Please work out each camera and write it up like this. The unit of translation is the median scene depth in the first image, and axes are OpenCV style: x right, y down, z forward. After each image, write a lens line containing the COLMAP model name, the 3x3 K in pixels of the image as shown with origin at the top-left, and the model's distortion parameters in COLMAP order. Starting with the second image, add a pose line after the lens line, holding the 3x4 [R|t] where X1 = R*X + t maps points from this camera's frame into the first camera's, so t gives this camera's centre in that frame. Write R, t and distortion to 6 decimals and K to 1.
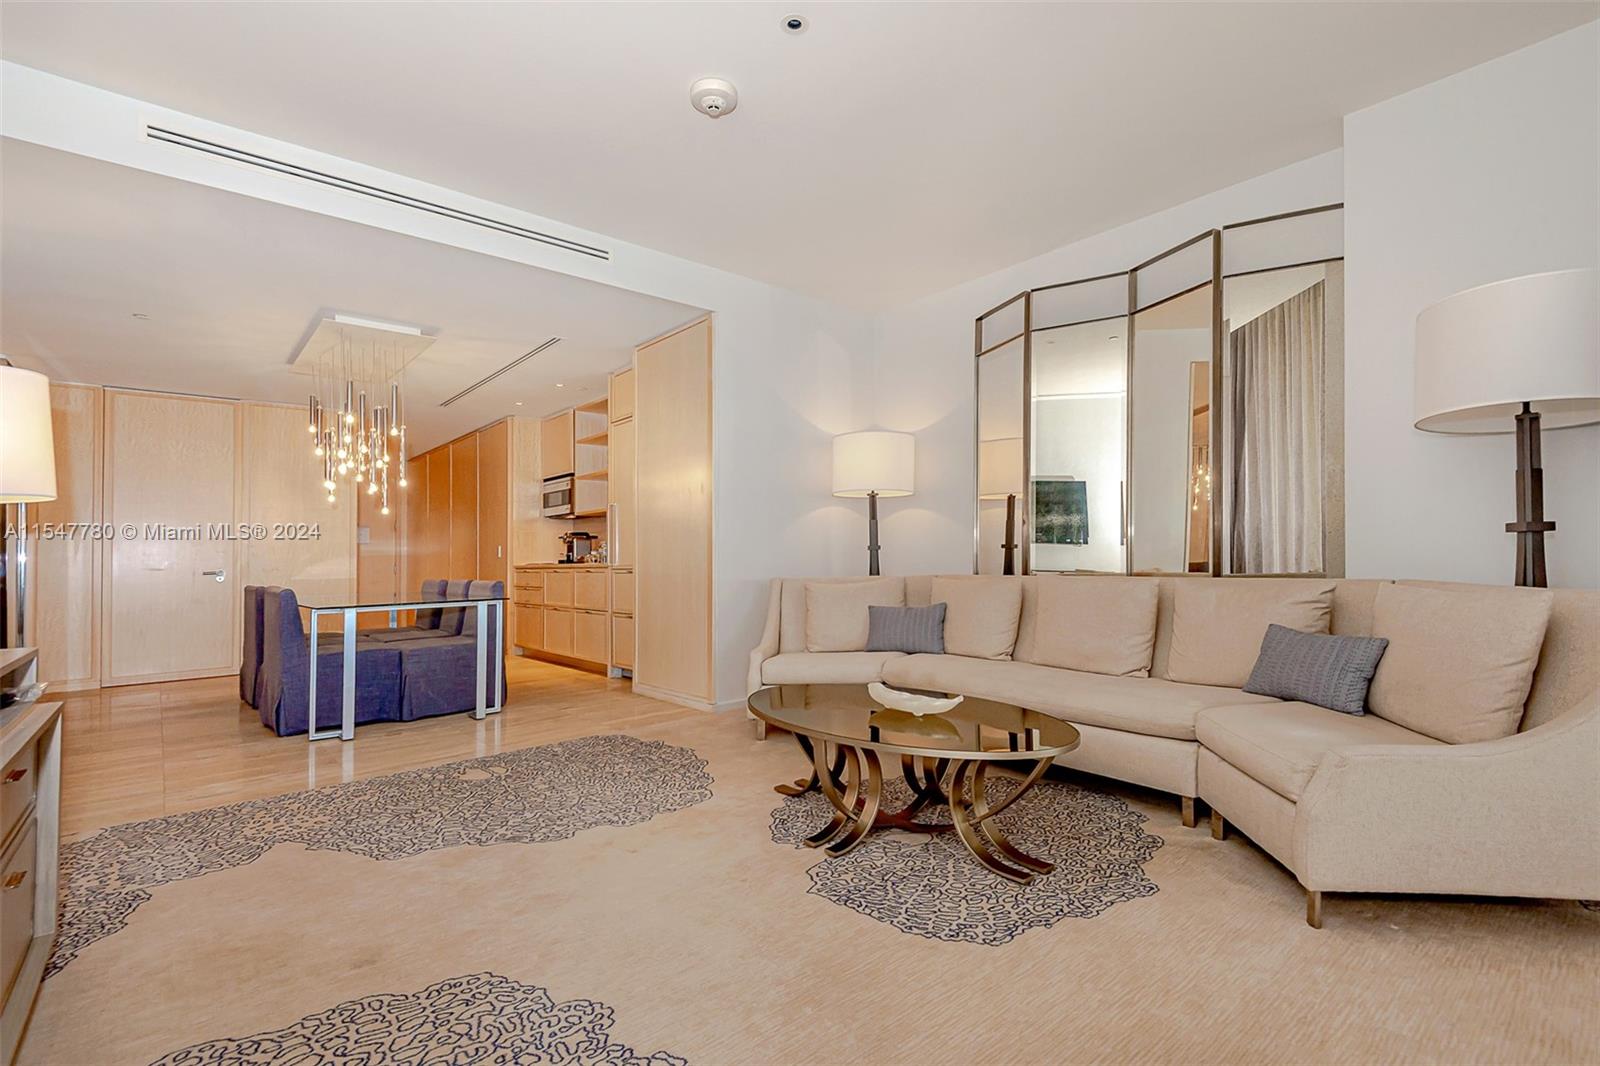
lens RADIAL K [[736.8, 0, 773.1], [0, 736.8, 544.6], [0, 0, 1]] dist [0.024981, -0.011638]
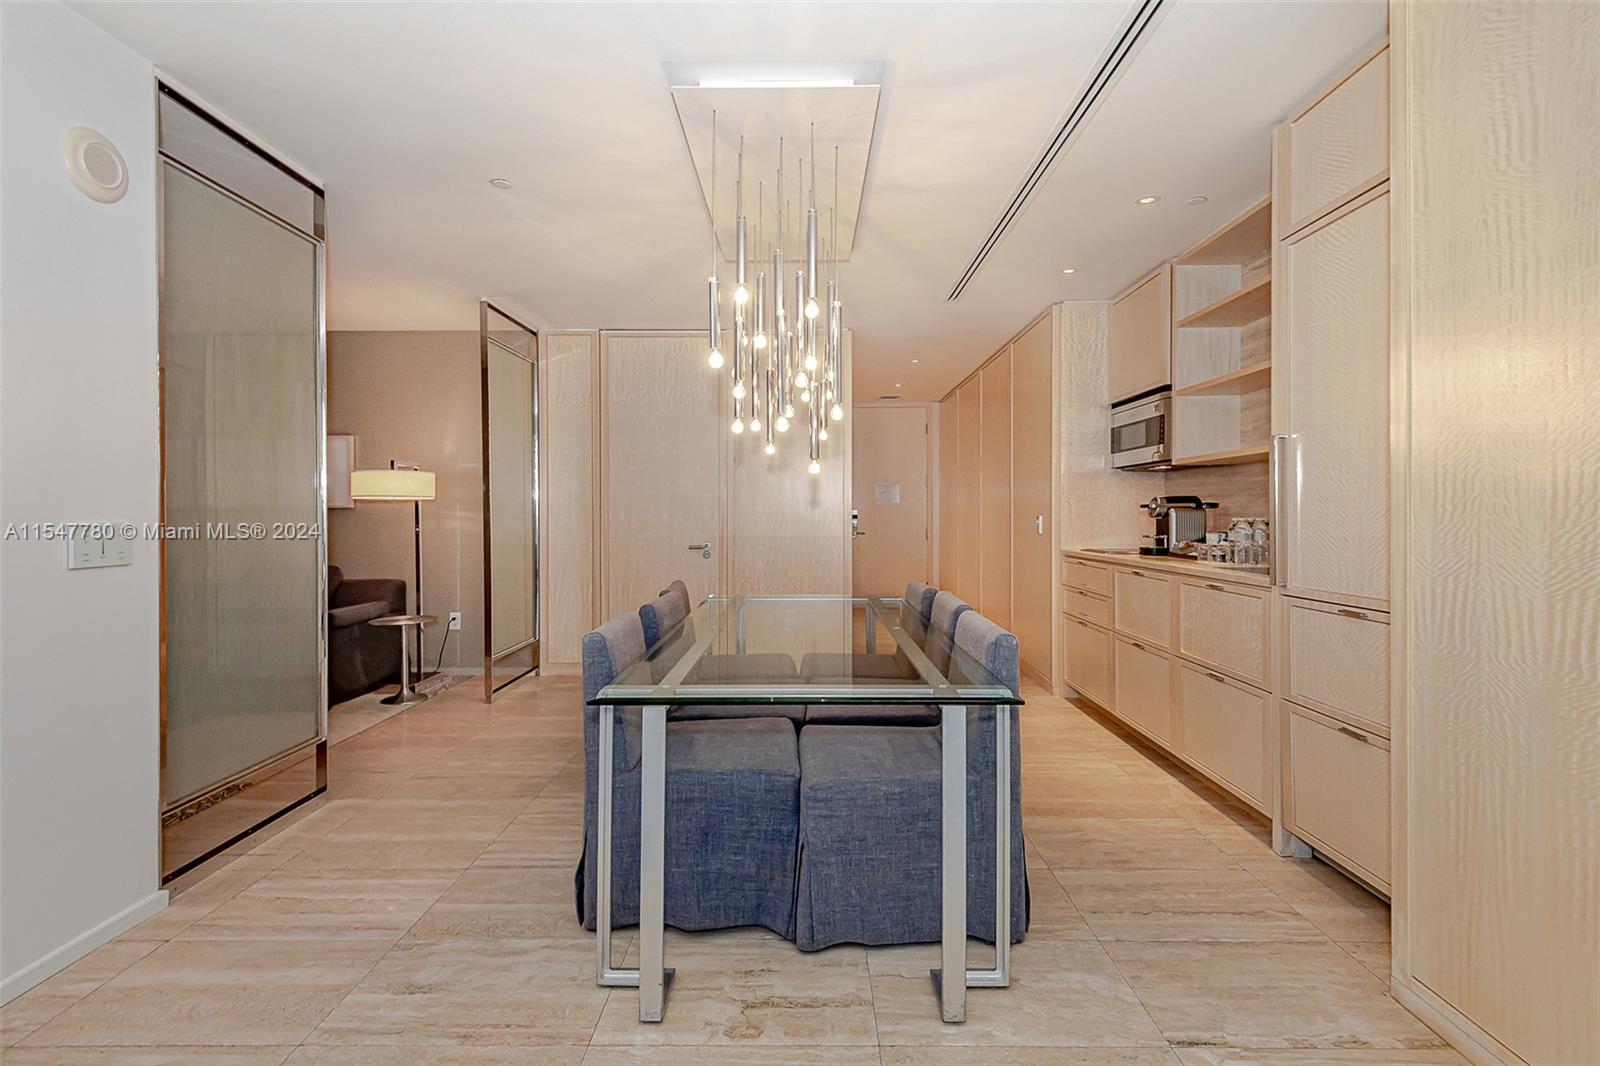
lens RADIAL K [[736.8, 0, 780.1], [0, 736.8, 517.8], [0, 0, 1]] dist [0.024981, -0.011638]
pose [[0.763907, 0.016945, -0.645104, -0.141687], [0.002804, 0.999559, 0.029577, -0.018031], [0.645320, -0.024403, 0.763522, 0.413962]]
